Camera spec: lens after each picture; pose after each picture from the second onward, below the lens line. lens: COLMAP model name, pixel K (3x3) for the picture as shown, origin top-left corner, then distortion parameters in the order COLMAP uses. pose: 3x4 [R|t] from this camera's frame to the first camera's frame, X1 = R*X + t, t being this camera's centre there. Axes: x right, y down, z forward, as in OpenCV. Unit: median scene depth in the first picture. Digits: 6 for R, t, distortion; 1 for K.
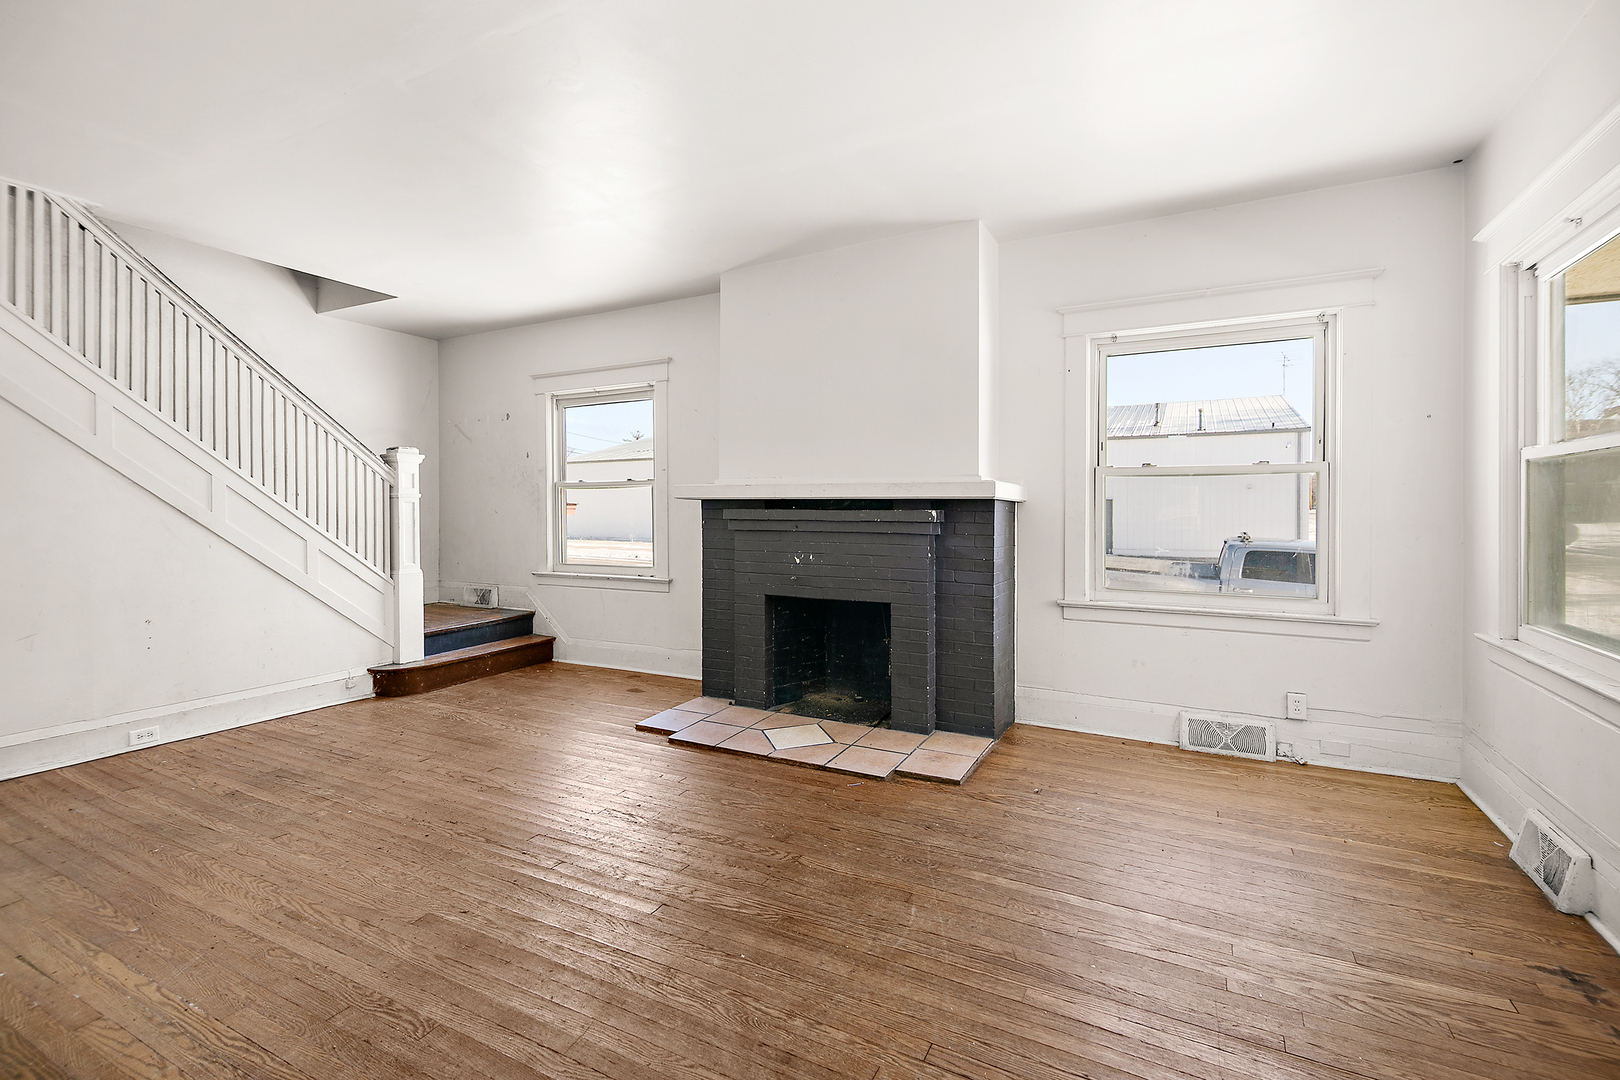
lens RADIAL K [[712.3, 0, 810.6], [0, 712.3, 509.9], [0, 0, 1]] dist [0.002507, 0.000086]
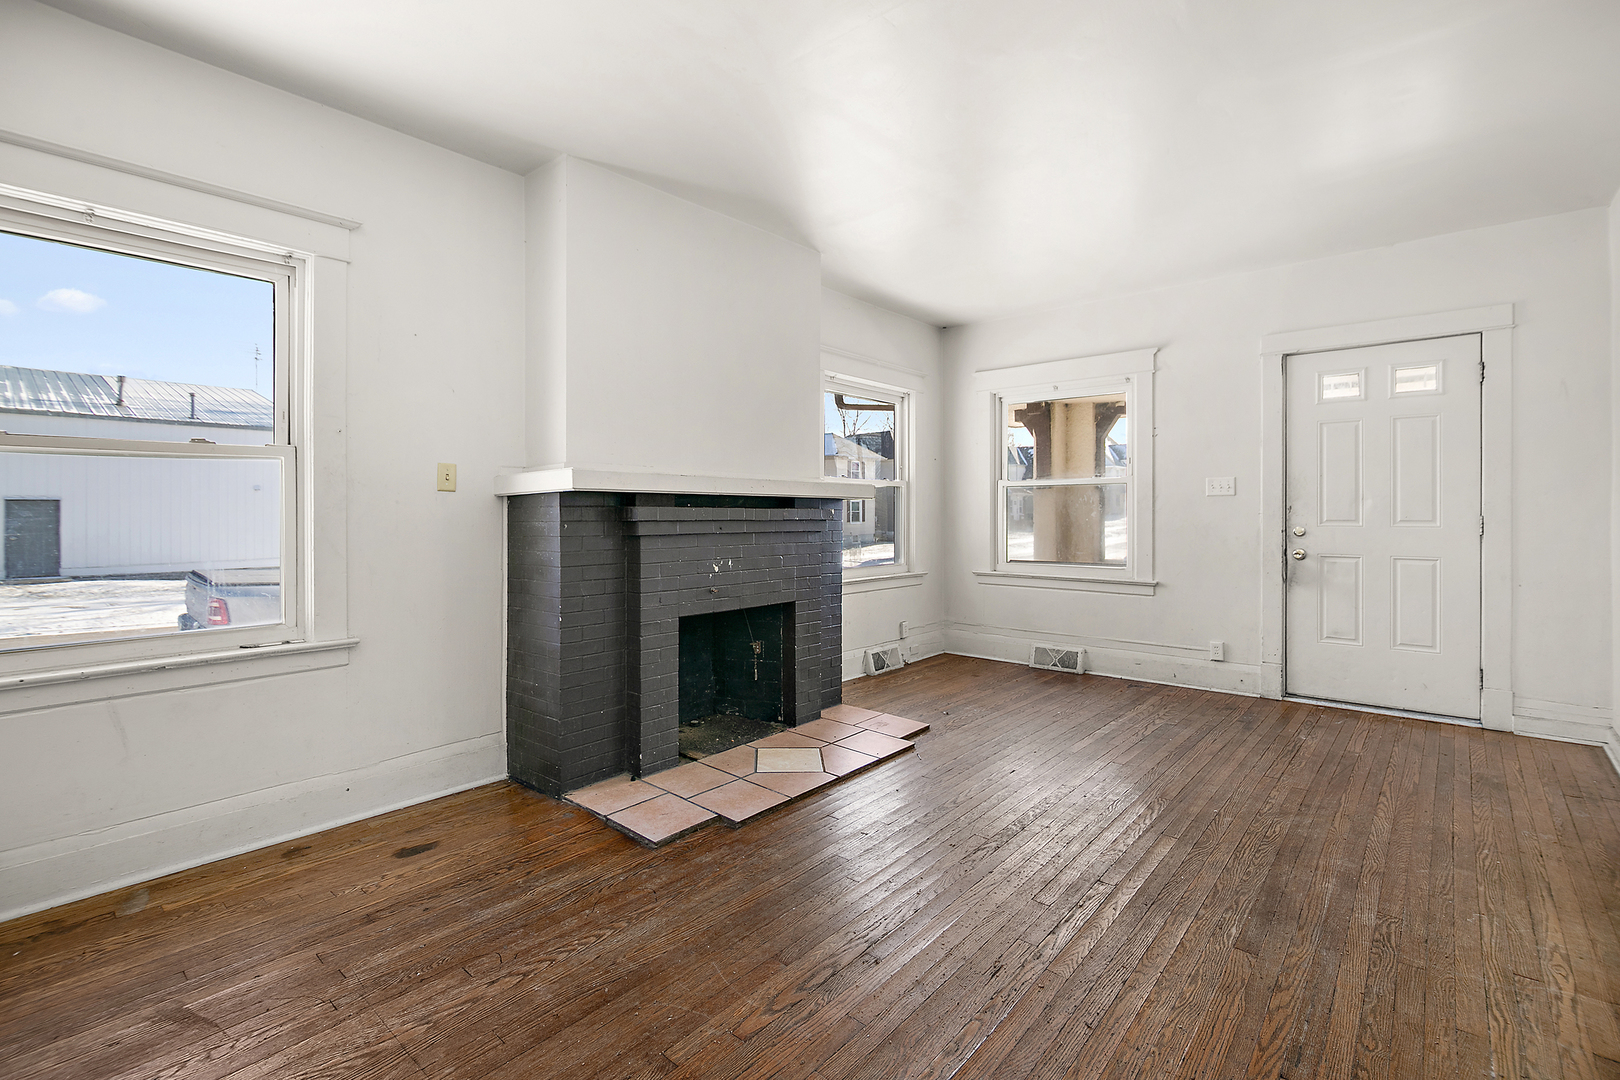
lens RADIAL K [[724.1, 0, 811.9], [0, 724.1, 525.0], [0, 0, 1]] dist [-0.008430, -0.000474]
pose [[0.243142, -0.018932, 0.969806, -0.961294], [0.003529, 0.999820, 0.018633, 0.005266], [-0.969984, -0.001108, 0.243165, 0.808085]]
